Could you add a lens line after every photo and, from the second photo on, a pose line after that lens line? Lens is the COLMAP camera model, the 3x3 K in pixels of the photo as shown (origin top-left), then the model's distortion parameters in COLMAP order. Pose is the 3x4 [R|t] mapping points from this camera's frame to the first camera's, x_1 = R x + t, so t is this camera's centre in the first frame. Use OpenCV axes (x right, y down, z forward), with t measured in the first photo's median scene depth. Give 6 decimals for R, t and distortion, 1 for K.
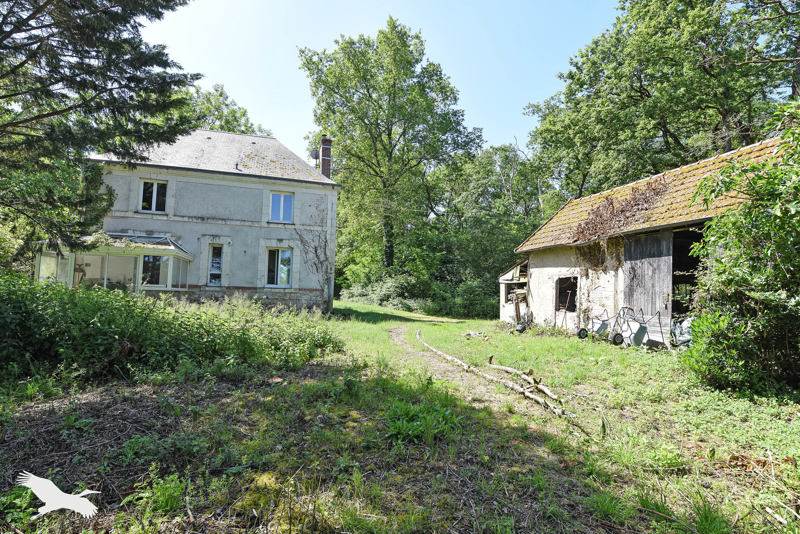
lens RADIAL K [[395.6, 0, 400.1], [0, 395.6, 268.7], [0, 0, 1]] dist [-0.001234, -0.000169]
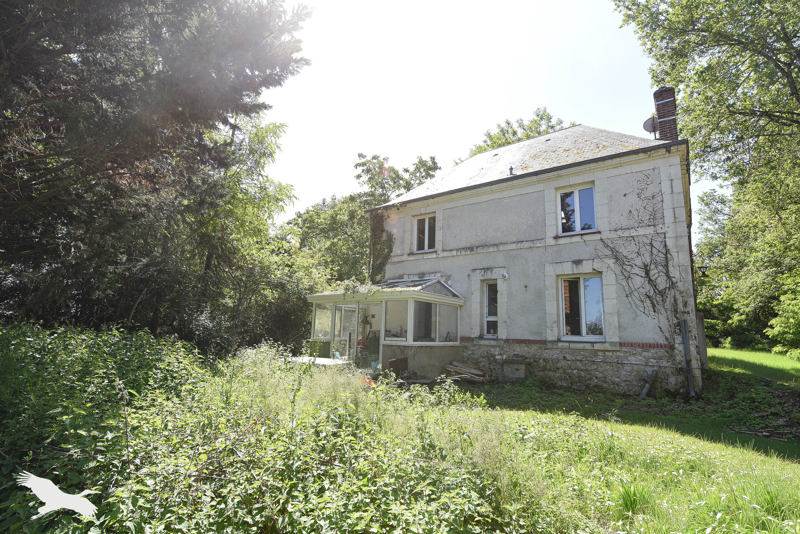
lens RADIAL K [[395.6, 0, 398.6], [0, 395.6, 266.9], [0, 0, 1]] dist [-0.001234, -0.000169]
pose [[0.596149, -0.142401, -0.790145, 0.013589], [0.045513, 0.988557, -0.143820, 0.010980], [0.801583, 0.049776, 0.595808, 0.434336]]
